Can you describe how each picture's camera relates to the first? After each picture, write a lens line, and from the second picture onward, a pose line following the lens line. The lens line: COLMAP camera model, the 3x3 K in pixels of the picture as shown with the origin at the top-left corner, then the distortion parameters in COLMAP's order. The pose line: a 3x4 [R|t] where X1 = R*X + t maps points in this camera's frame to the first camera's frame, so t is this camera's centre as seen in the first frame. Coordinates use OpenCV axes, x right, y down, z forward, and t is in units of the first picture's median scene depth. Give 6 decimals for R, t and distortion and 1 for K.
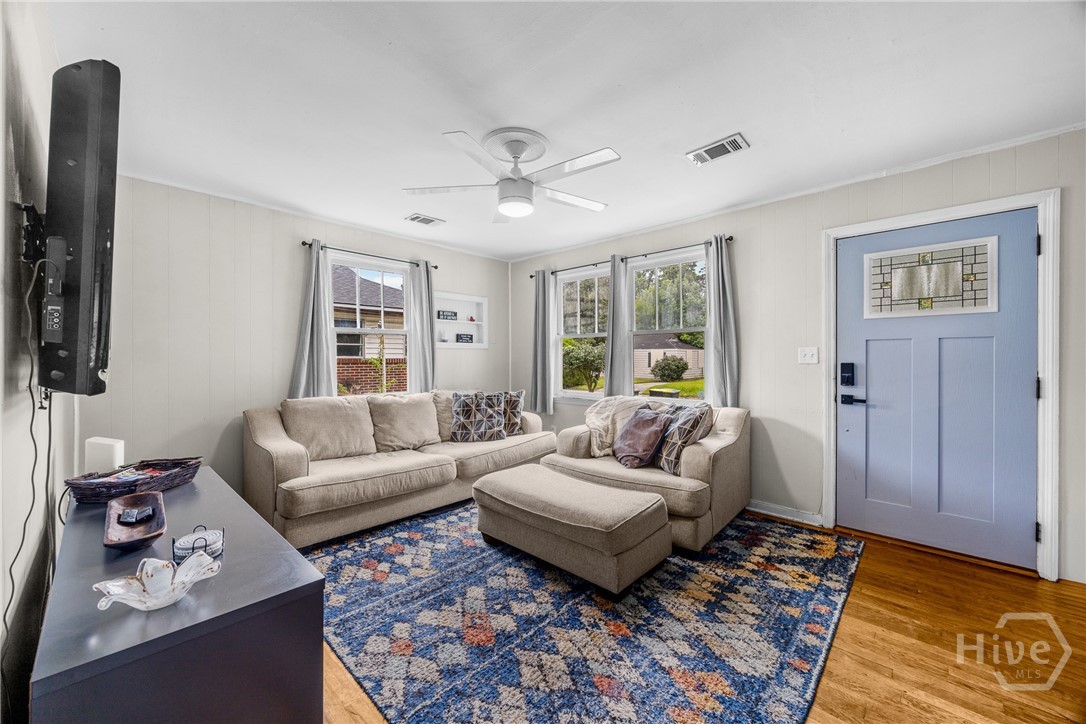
lens RADIAL K [[409.9, 0, 539.3], [0, 409.9, 359.2], [0, 0, 1]] dist [-0.006556, 0.000033]
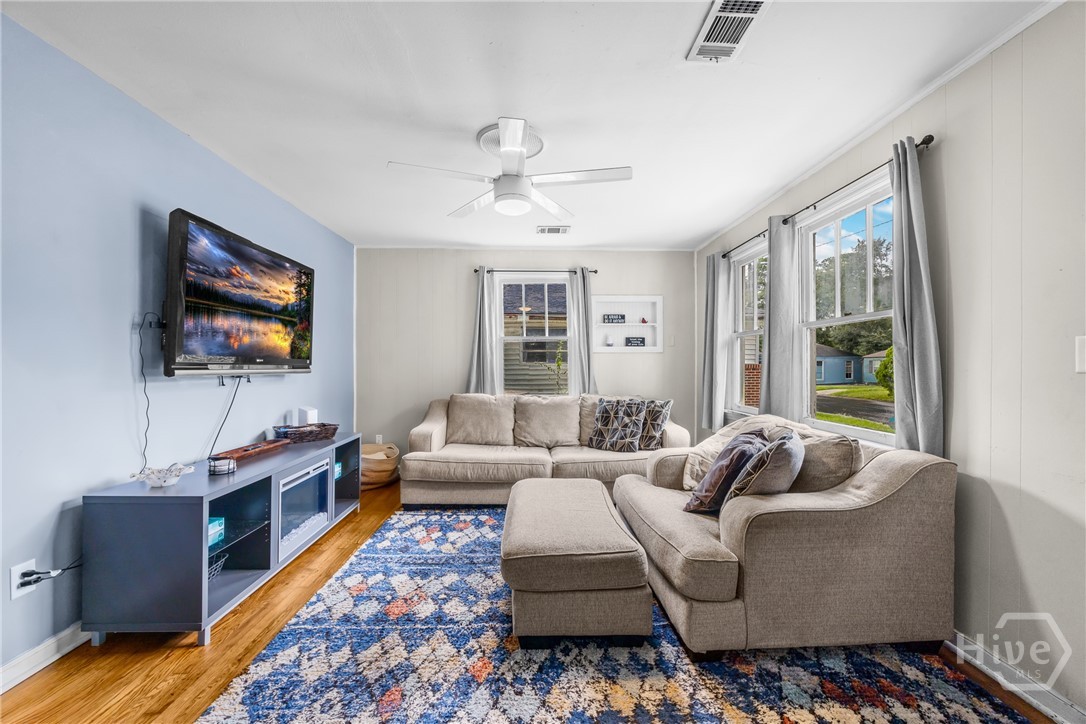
lens RADIAL K [[415.8, 0, 542.5], [0, 415.8, 365.8], [0, 0, 1]] dist [-0.005690, 0.000085]
pose [[0.707508, 0.004826, -0.706688, 0.612964], [-0.005189, 0.999985, 0.001634, 0.007132], [0.706686, 0.002511, 0.707523, 0.313229]]
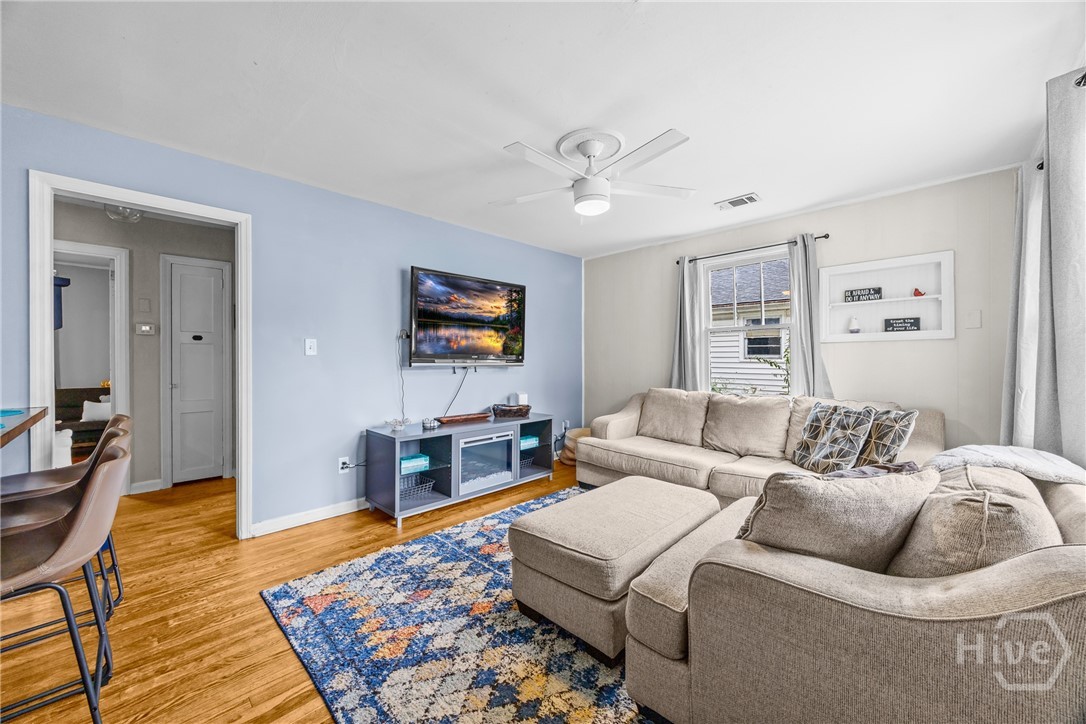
lens RADIAL K [[409.9, 0, 539.3], [0, 409.9, 359.2], [0, 0, 1]] dist [-0.006556, 0.000033]
pose [[-0.020077, -0.000527, -0.999798, 0.847502], [-0.000829, 1.000000, -0.000510, 0.008018], [0.999798, 0.000818, -0.020077, 0.790618]]
